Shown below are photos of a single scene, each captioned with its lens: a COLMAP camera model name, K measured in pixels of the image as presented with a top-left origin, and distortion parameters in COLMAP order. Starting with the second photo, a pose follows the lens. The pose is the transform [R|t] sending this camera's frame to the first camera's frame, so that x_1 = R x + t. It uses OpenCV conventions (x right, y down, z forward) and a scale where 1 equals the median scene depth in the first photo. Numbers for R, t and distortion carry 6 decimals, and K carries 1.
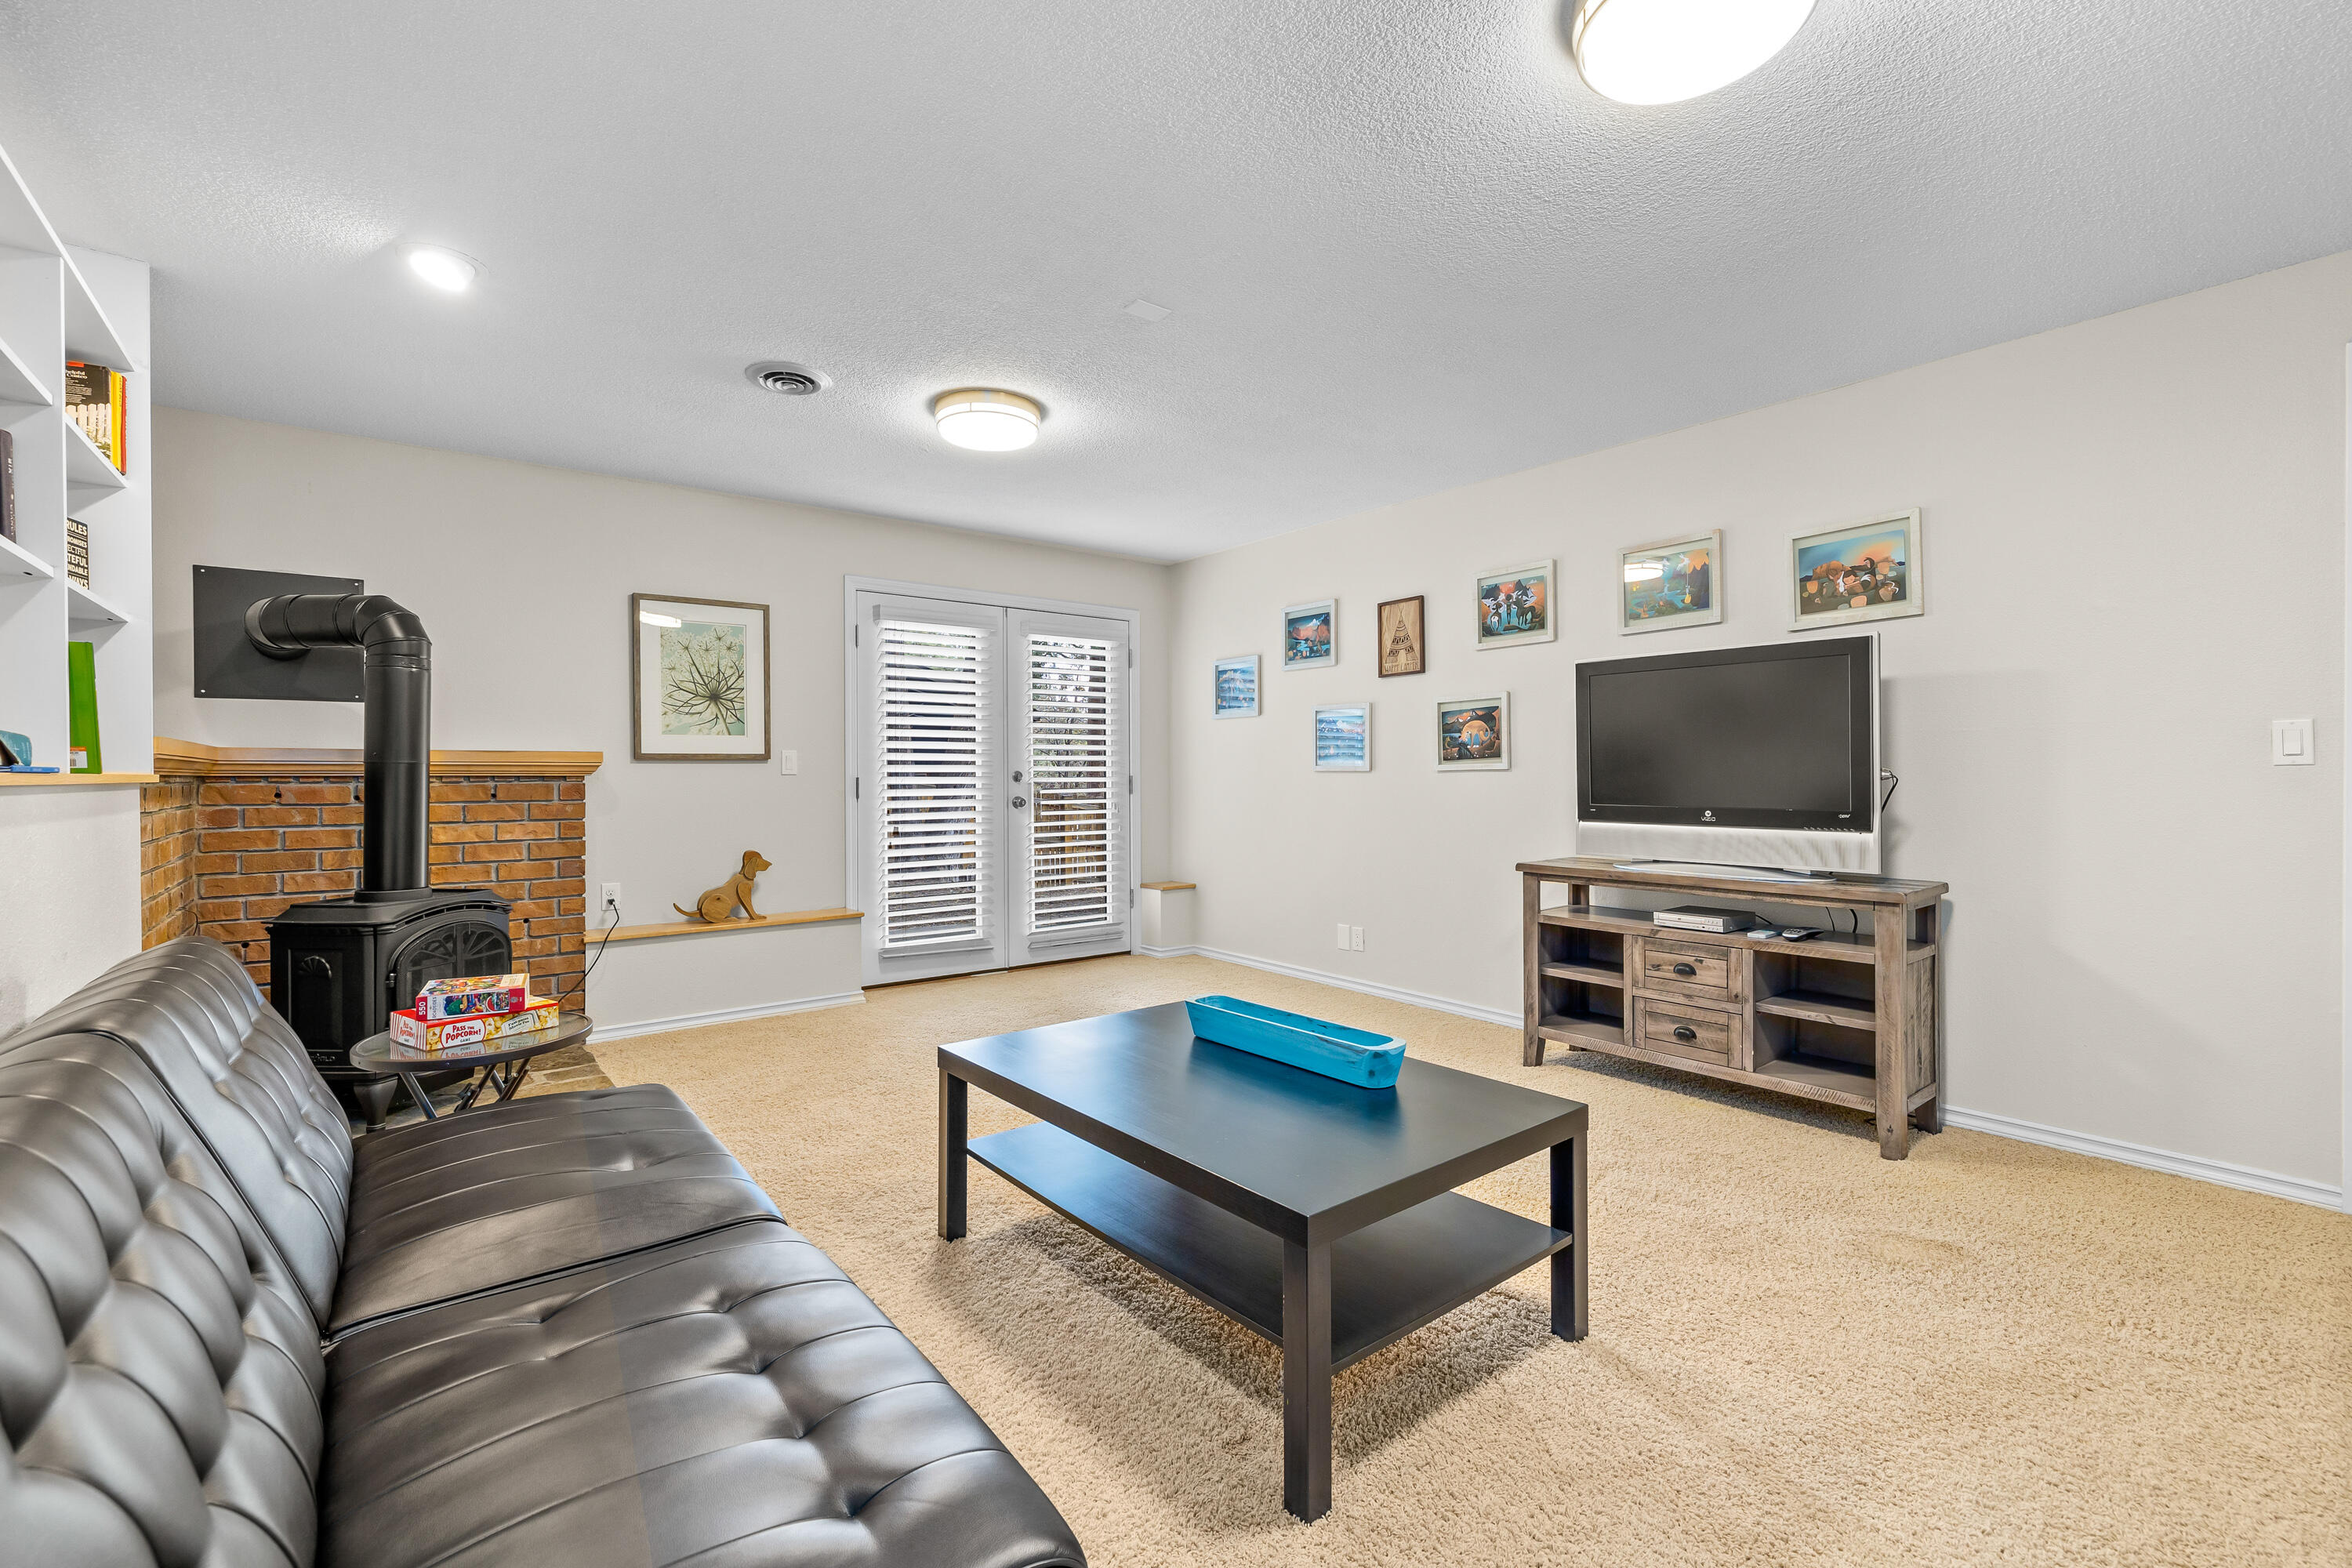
lens RADIAL K [[1003.1, 0, 1174.6], [0, 1003.1, 774.7], [0, 0, 1]] dist [-0.000140, -0.000128]
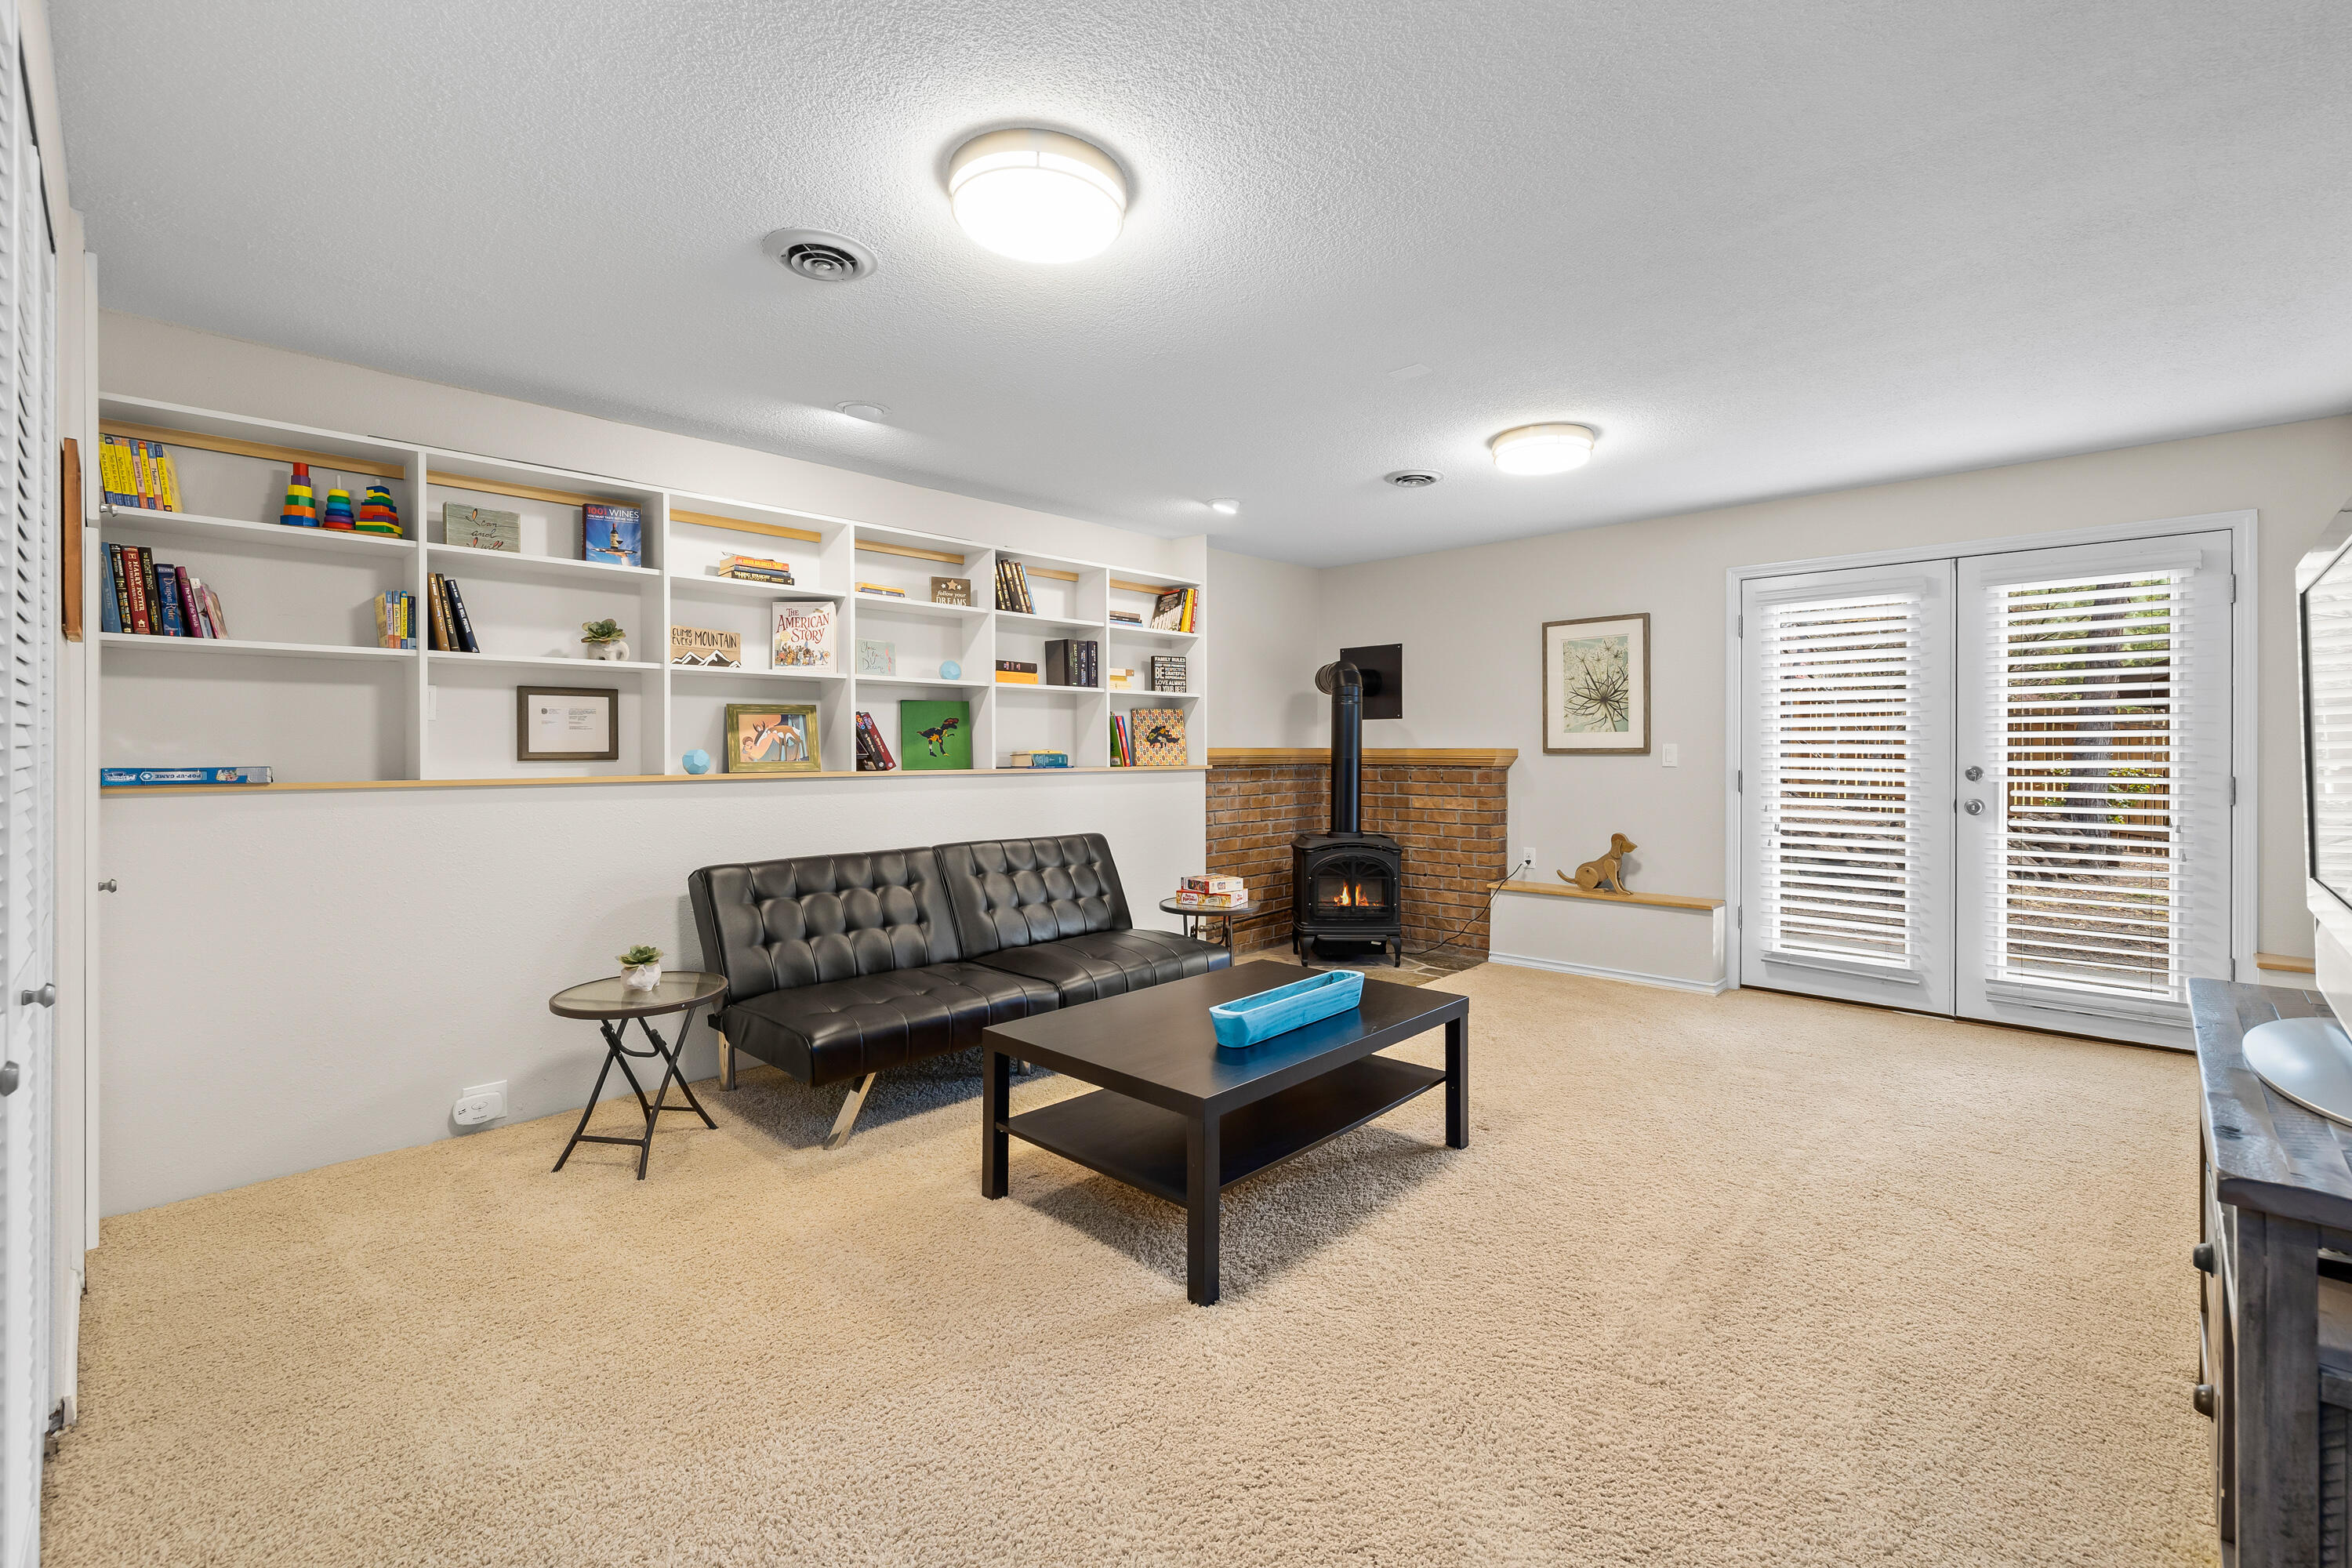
lens RADIAL K [[1003.1, 0, 1207.7], [0, 1003.1, 747.9], [0, 0, 1]] dist [-0.000140, -0.000128]
pose [[0.157452, 0.004263, -0.987517, 0.621435], [0.000665, 0.999990, 0.004422, -0.026224], [0.987526, -0.001353, 0.157448, 0.354833]]
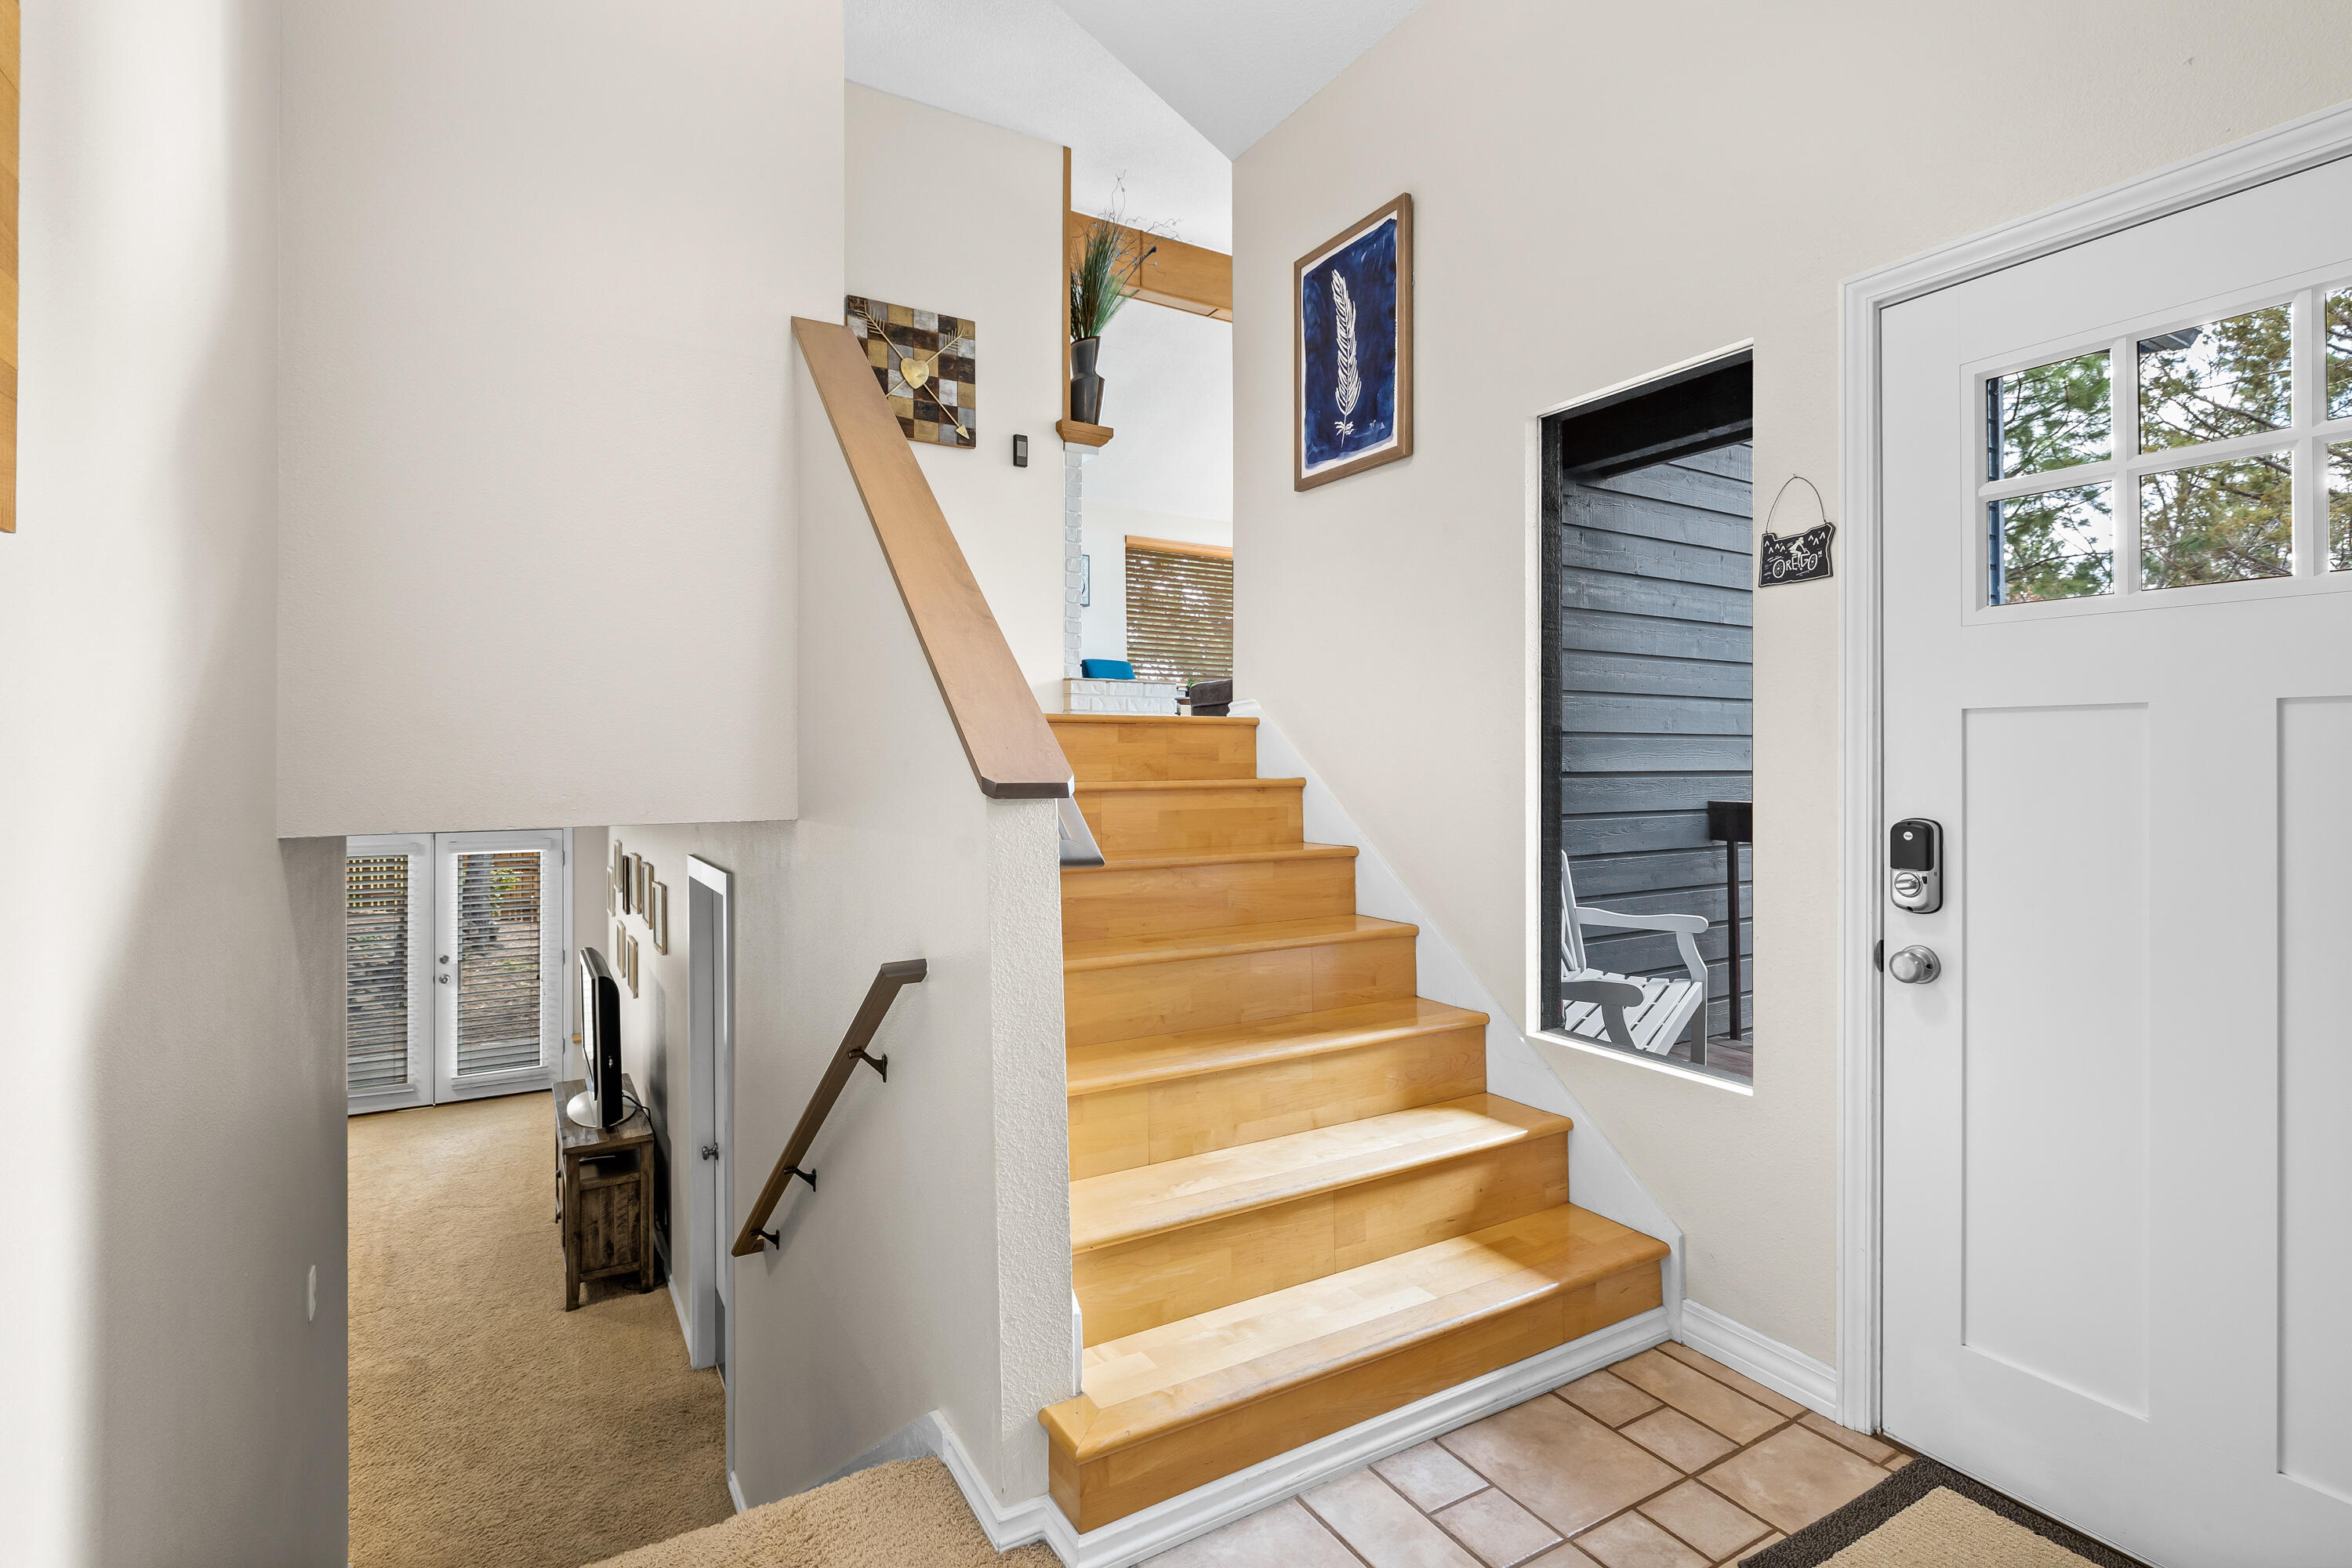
lens RADIAL K [[1128.0, 0, 1175.9], [0, 1128.0, 758.6], [0, 0, 1]] dist [-0.003078, -0.000633]
pose [[0.993028, 0.005640, -0.117743, 1.181446], [-0.005277, 0.999980, 0.003393, -0.330977], [0.117760, -0.002748, 0.993038, -0.440283]]
